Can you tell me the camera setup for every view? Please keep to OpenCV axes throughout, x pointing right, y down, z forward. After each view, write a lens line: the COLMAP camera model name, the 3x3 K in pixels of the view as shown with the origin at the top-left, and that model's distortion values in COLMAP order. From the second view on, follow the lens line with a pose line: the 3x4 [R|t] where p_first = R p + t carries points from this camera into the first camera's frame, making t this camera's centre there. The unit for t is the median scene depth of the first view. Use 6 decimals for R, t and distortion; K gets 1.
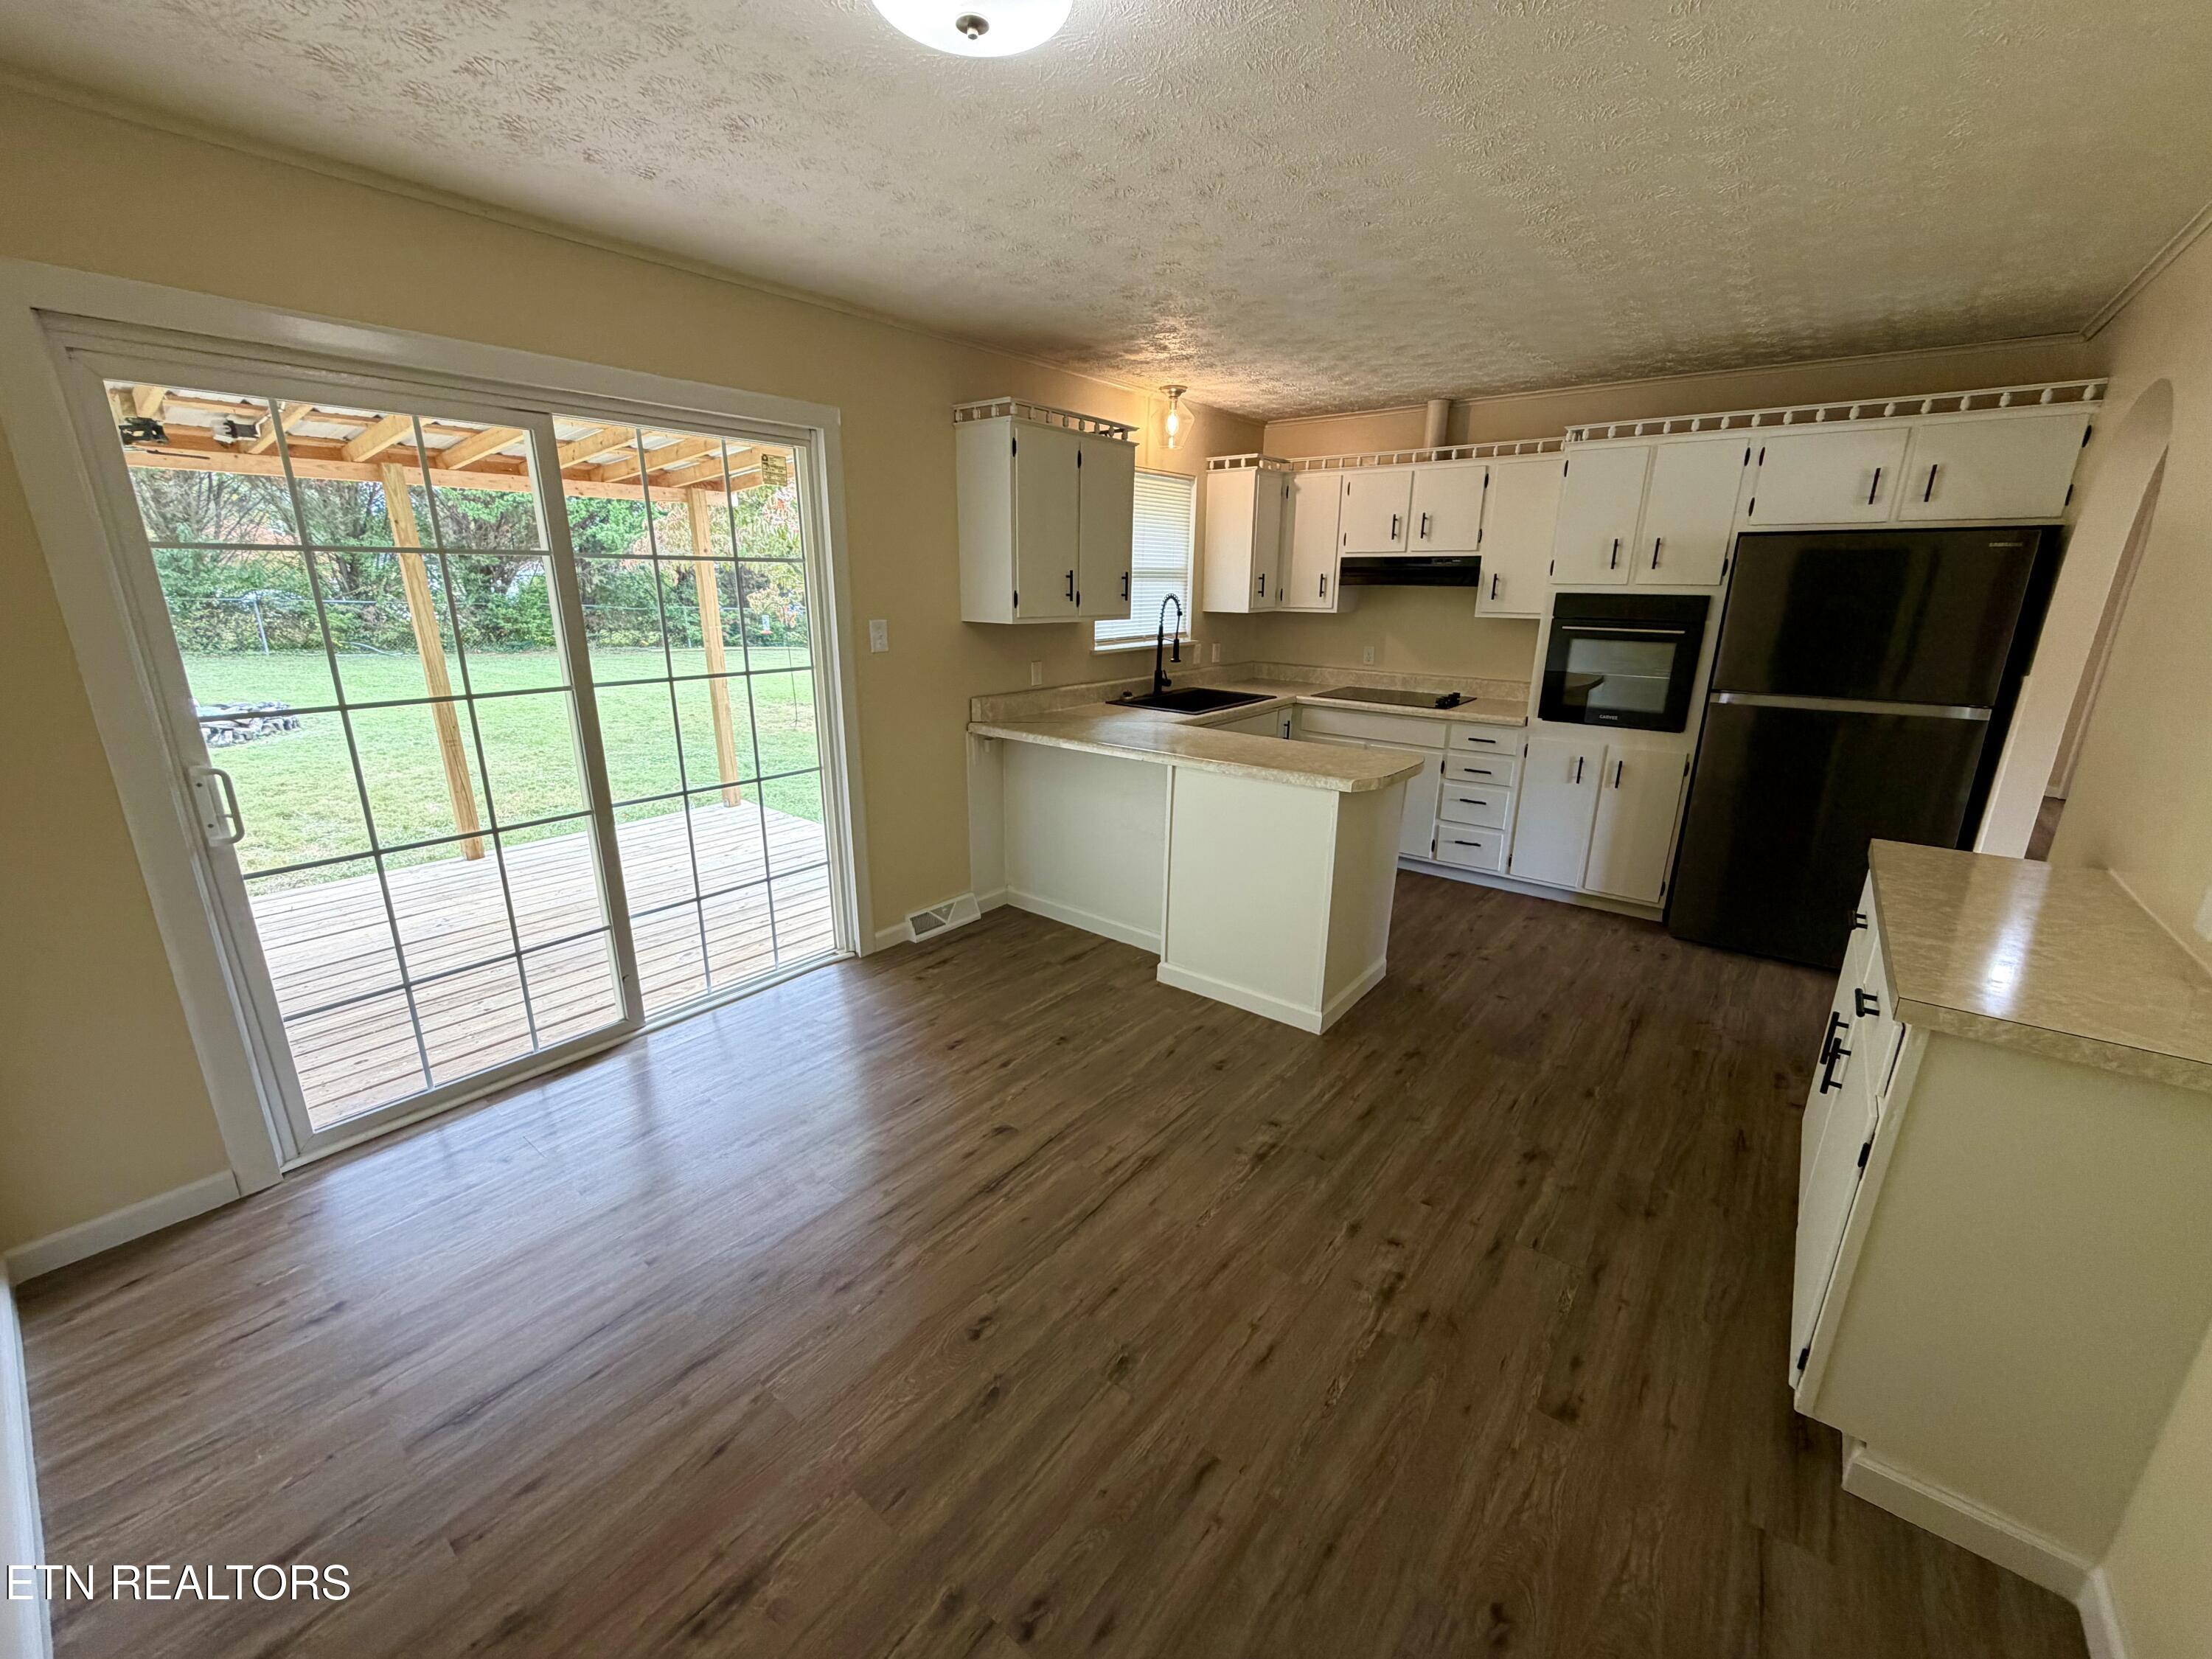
lens RADIAL K [[879.3, 0, 1102.1], [0, 879.3, 831.4], [0, 0, 1]] dist [0.000096, 0.000047]
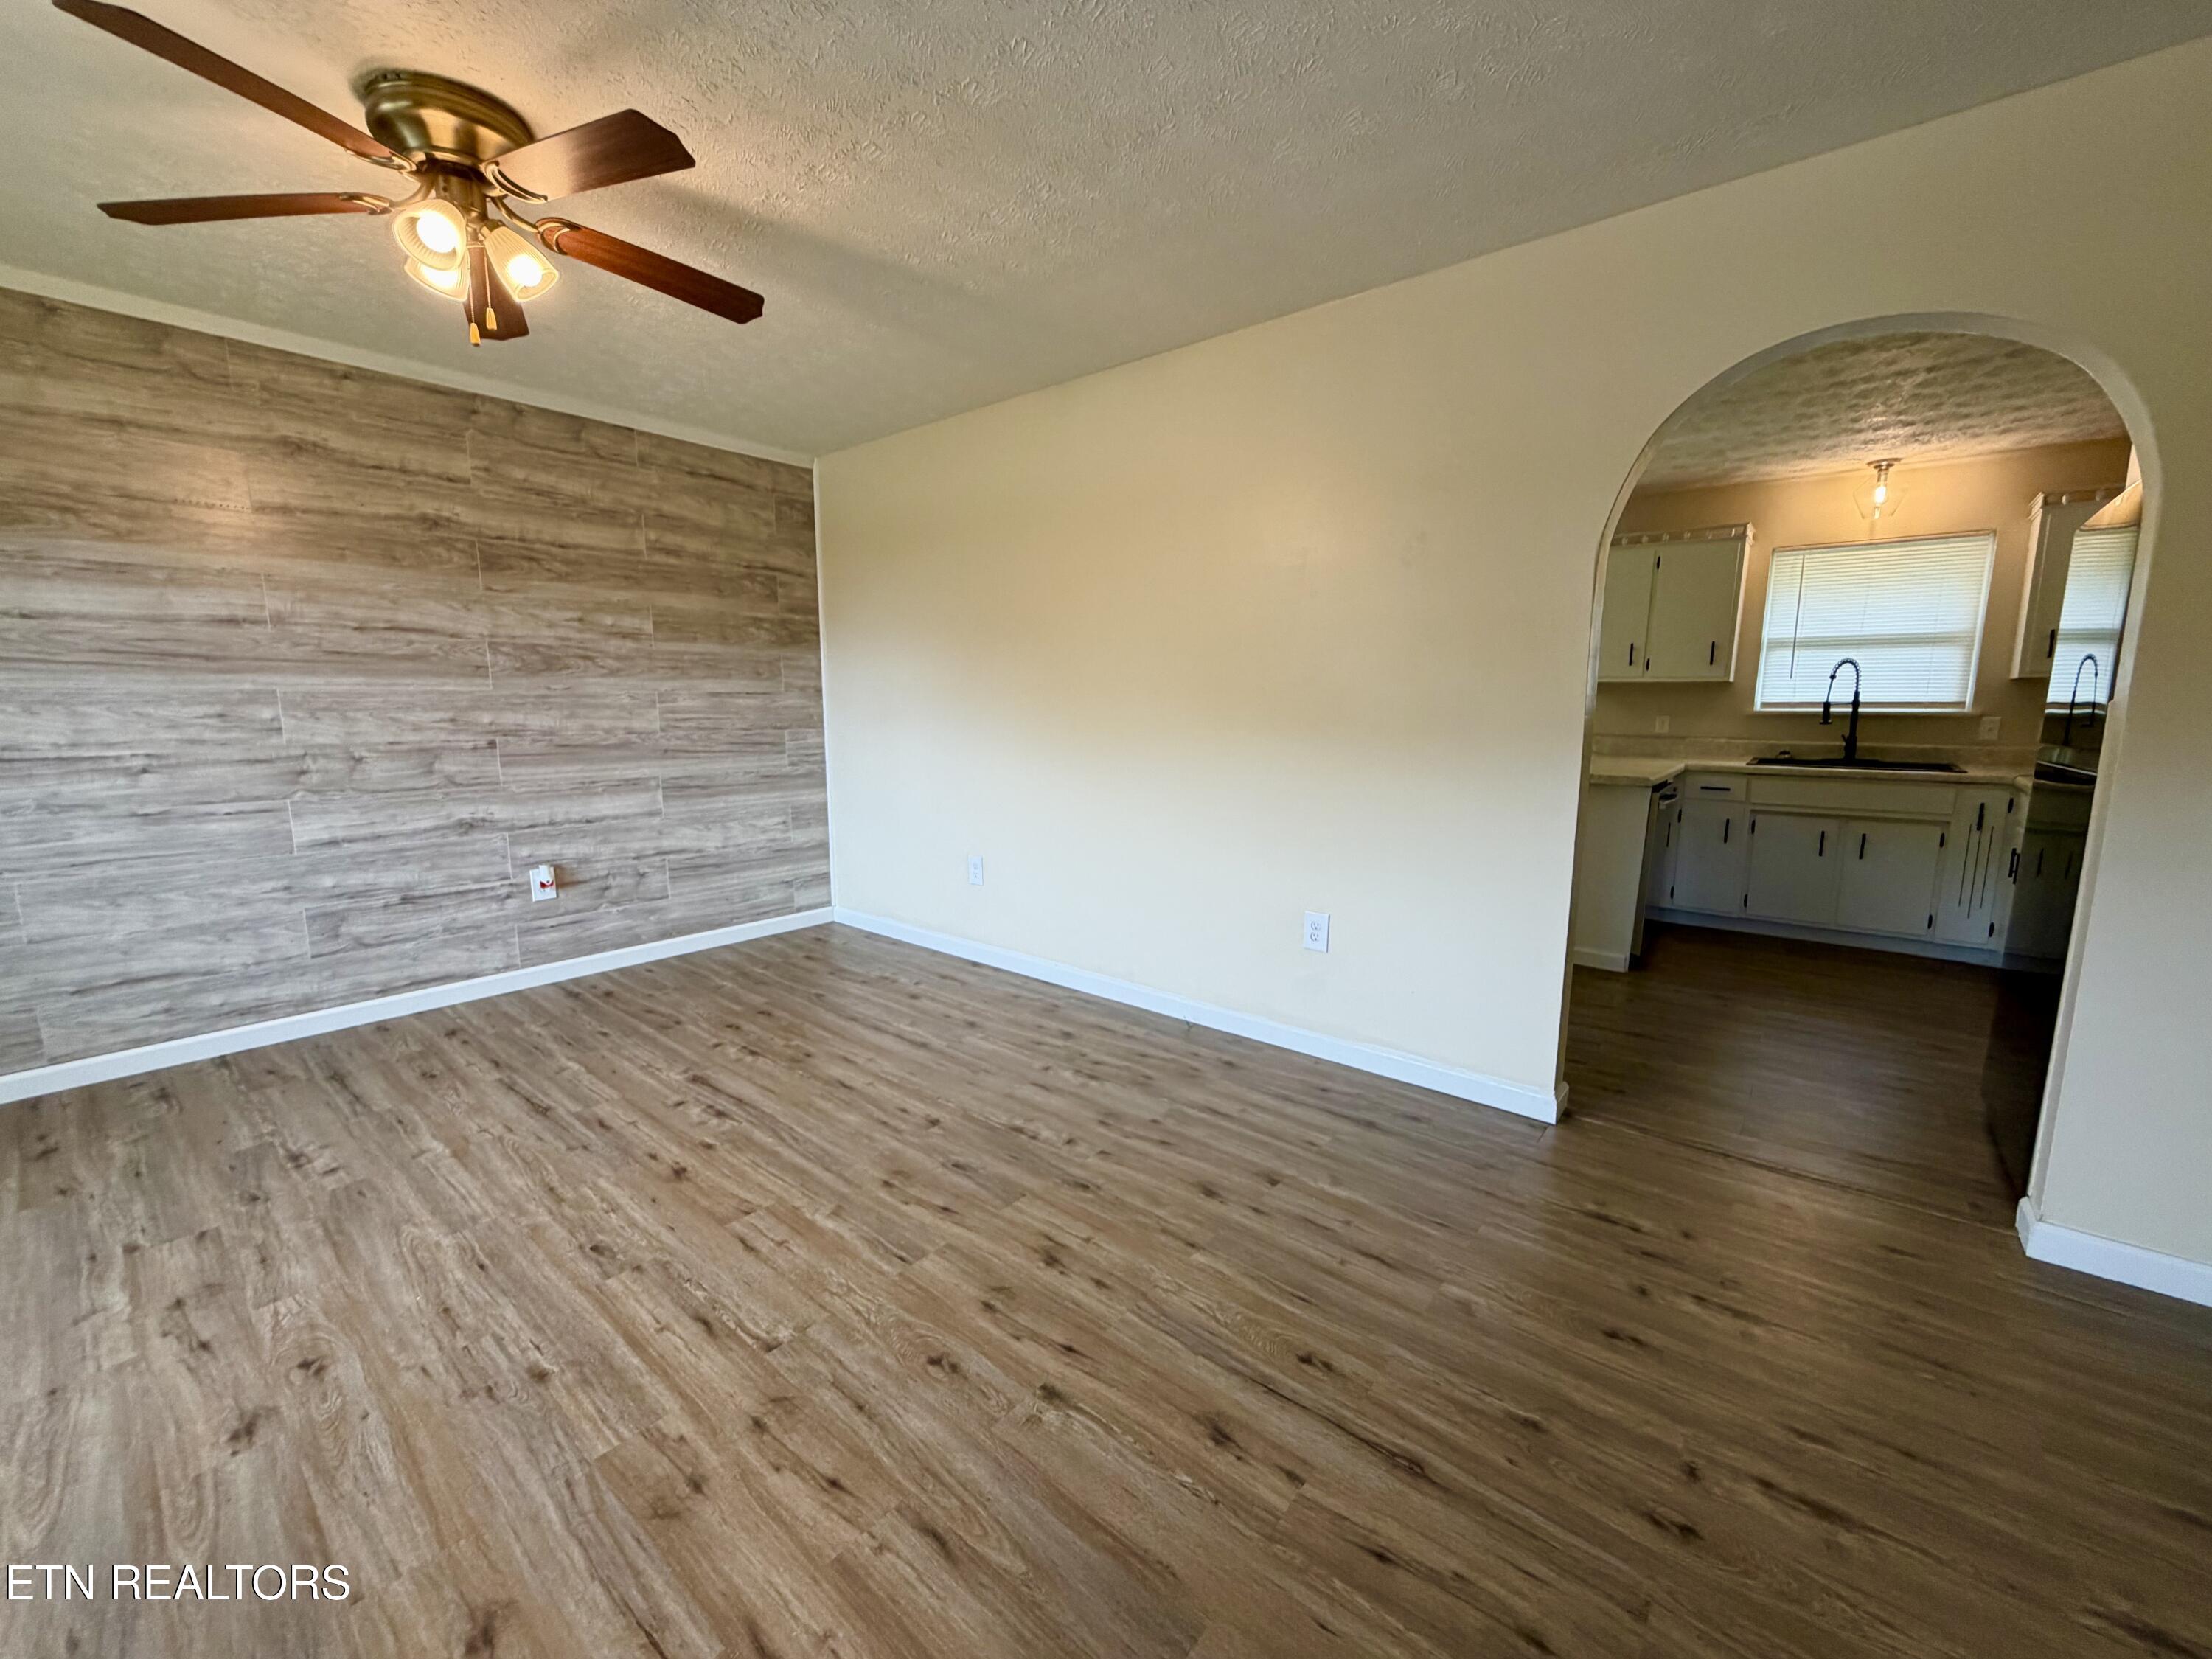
lens RADIAL K [[879.3, 0, 1104.3], [0, 879.3, 830.6], [0, 0, 1]] dist [0.000096, 0.000047]
pose [[-0.020222, 0.137882, -0.990242, 1.281466], [-0.281812, 0.949499, 0.137964, 0.020010], [0.959257, 0.281852, 0.019656, 0.249988]]
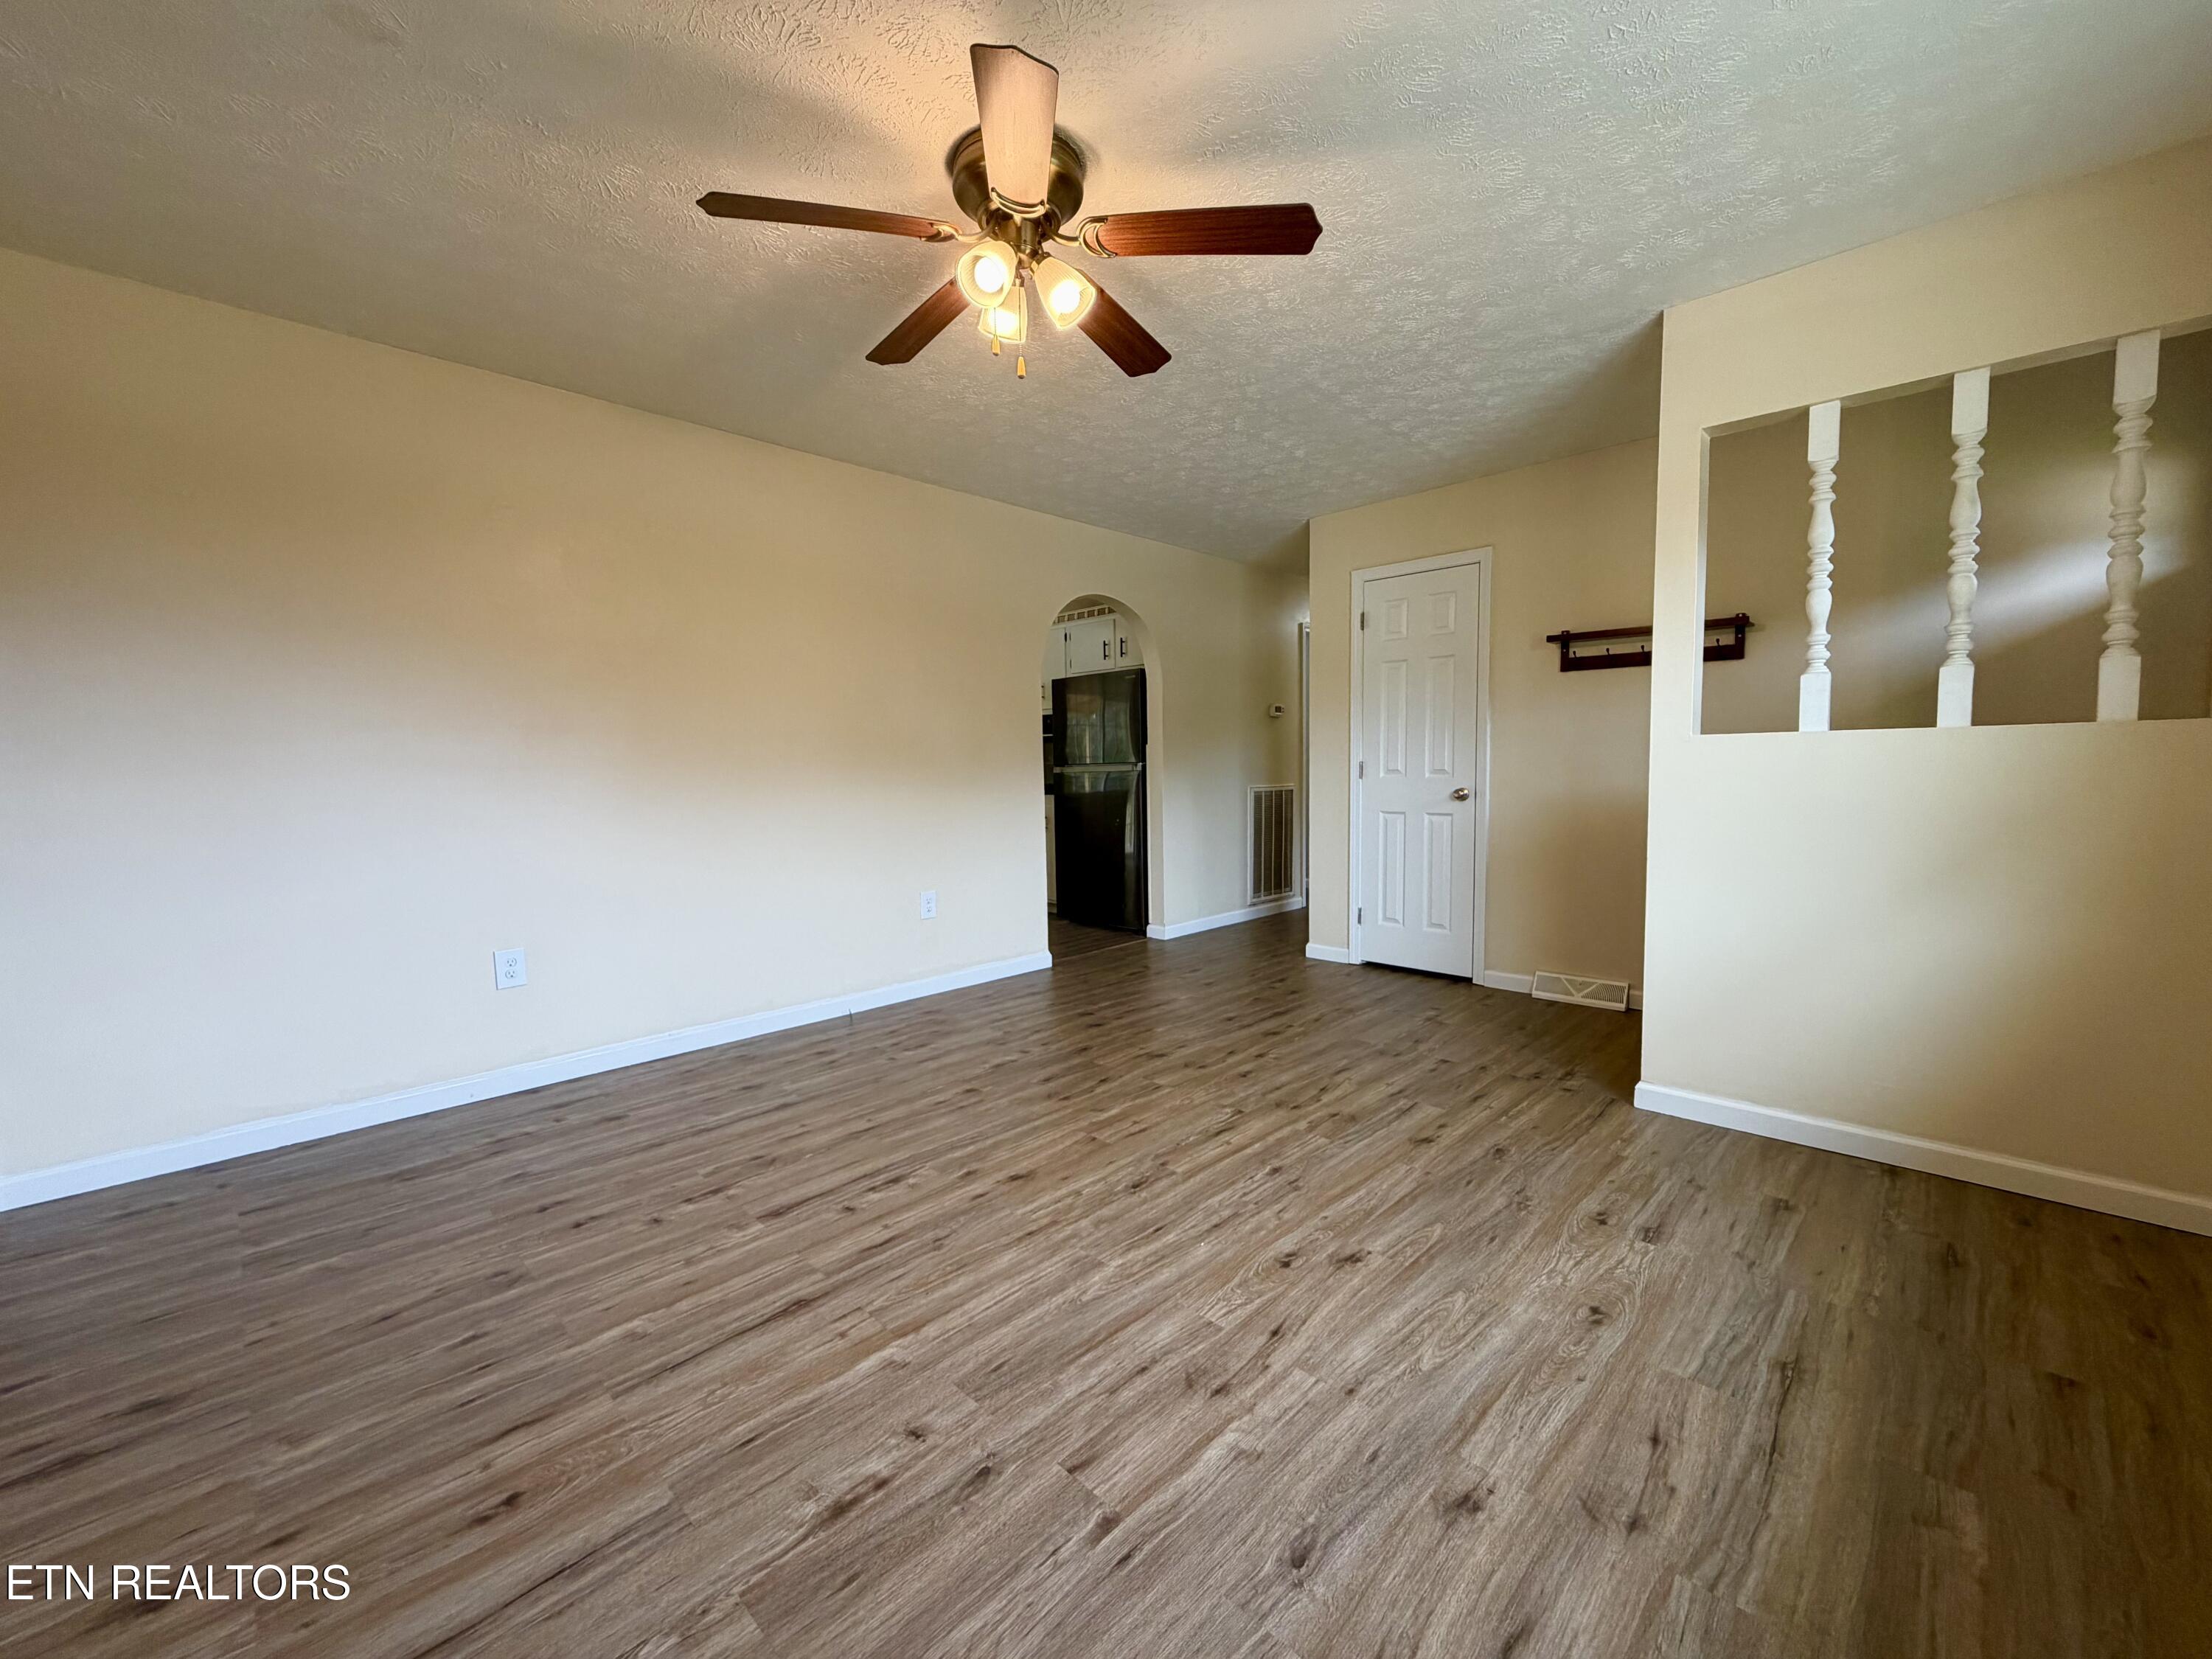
lens RADIAL K [[879.3, 0, 1100.5], [0, 879.3, 826.2], [0, 0, 1]] dist [0.000096, 0.000047]
pose [[0.993721, -0.017008, -0.110587, -2.588340], [-0.006456, 0.978015, -0.208435, 2.500935], [0.111701, 0.207840, 0.971764, -7.495273]]
